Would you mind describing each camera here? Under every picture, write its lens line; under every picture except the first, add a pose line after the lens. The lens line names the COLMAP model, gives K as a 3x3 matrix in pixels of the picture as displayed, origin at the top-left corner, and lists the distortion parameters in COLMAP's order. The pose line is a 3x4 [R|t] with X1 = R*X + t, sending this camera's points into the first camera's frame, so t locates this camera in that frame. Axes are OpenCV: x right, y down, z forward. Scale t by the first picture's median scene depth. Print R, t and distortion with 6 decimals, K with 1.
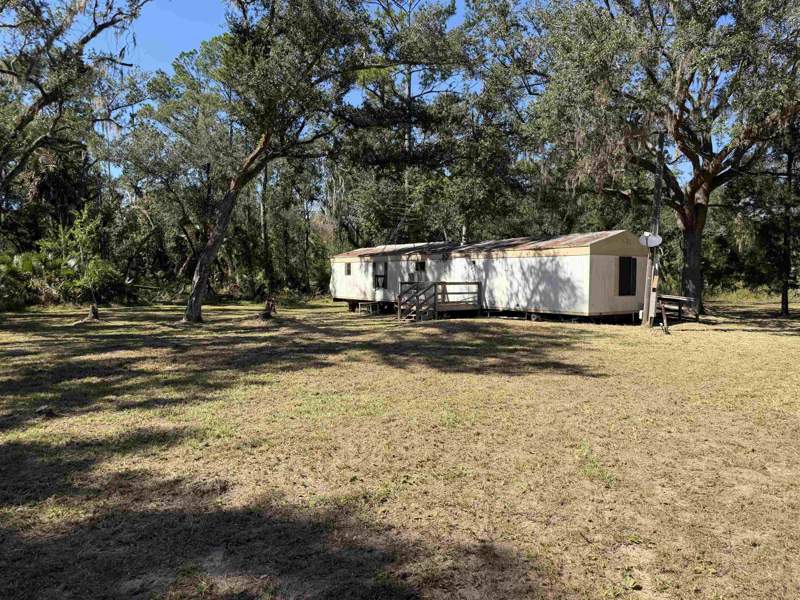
lens RADIAL K [[559.2, 0, 402.5], [0, 559.2, 305.6], [0, 0, 1]] dist [0.048040, -0.049208]
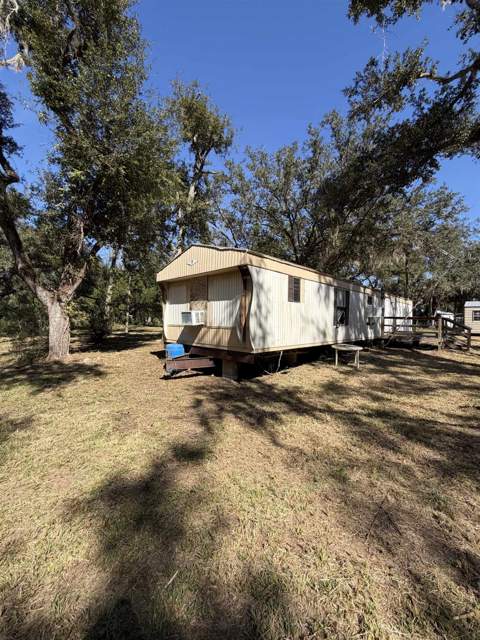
lens RADIAL K [[256.9, 0, 240.4], [0, 256.9, 321.5], [0, 0, 1]] dist [-0.001851, 0.000387]
pose [[-0.164829, 0.002484, 0.986319, -0.439485], [0.051241, 0.998668, 0.006048, -0.054757], [-0.984990, 0.051537, -0.164737, 1.489209]]
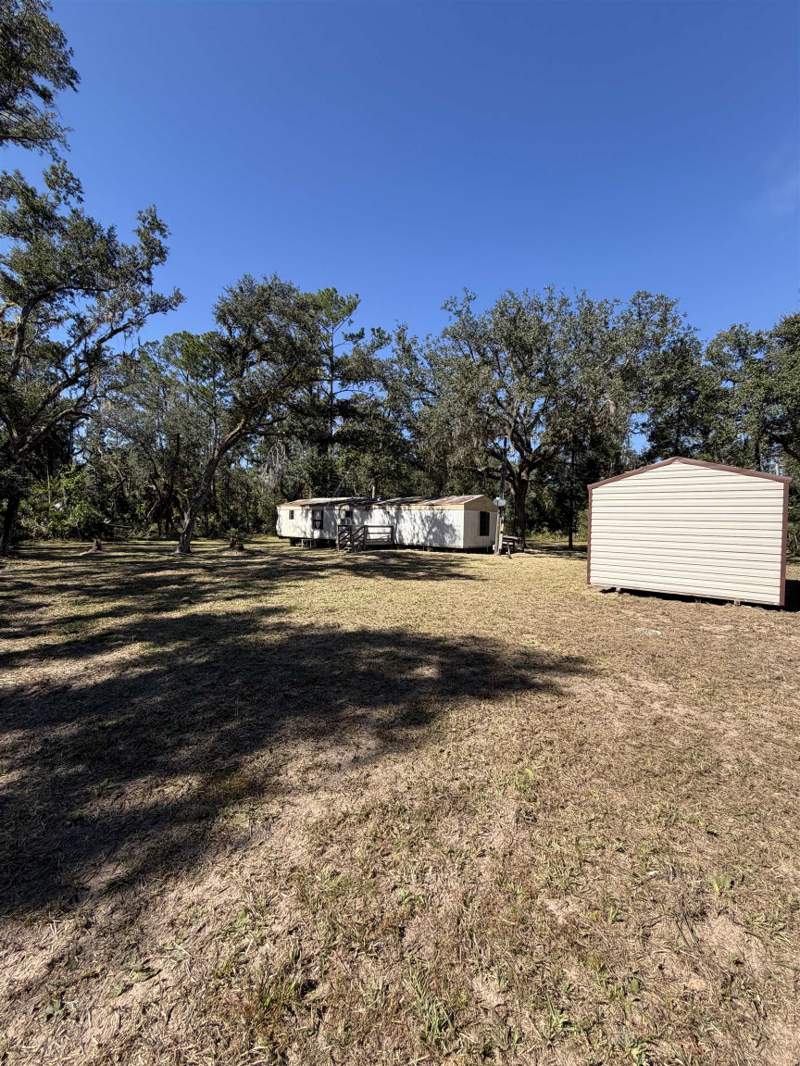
lens RADIAL K [[427.9, 0, 402.6], [0, 427.9, 530.0], [0, 0, 1]] dist [-0.001851, 0.000387]
pose [[0.974791, 0.011316, 0.222832, -0.089452], [-0.004421, 0.999497, -0.031416, 0.004732], [-0.223076, 0.029639, 0.974350, -0.117678]]
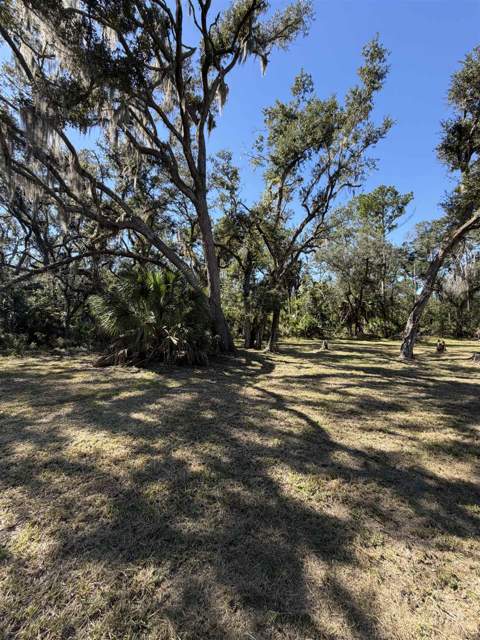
lens RADIAL K [[256.9, 0, 238.9], [0, 256.9, 318.8], [0, 0, 1]] dist [-0.001851, 0.000387]
pose [[0.808750, -0.003551, -0.588142, -0.332083], [-0.037430, 0.997644, -0.057493, -0.013279], [0.586961, 0.068512, 0.806711, 0.267448]]
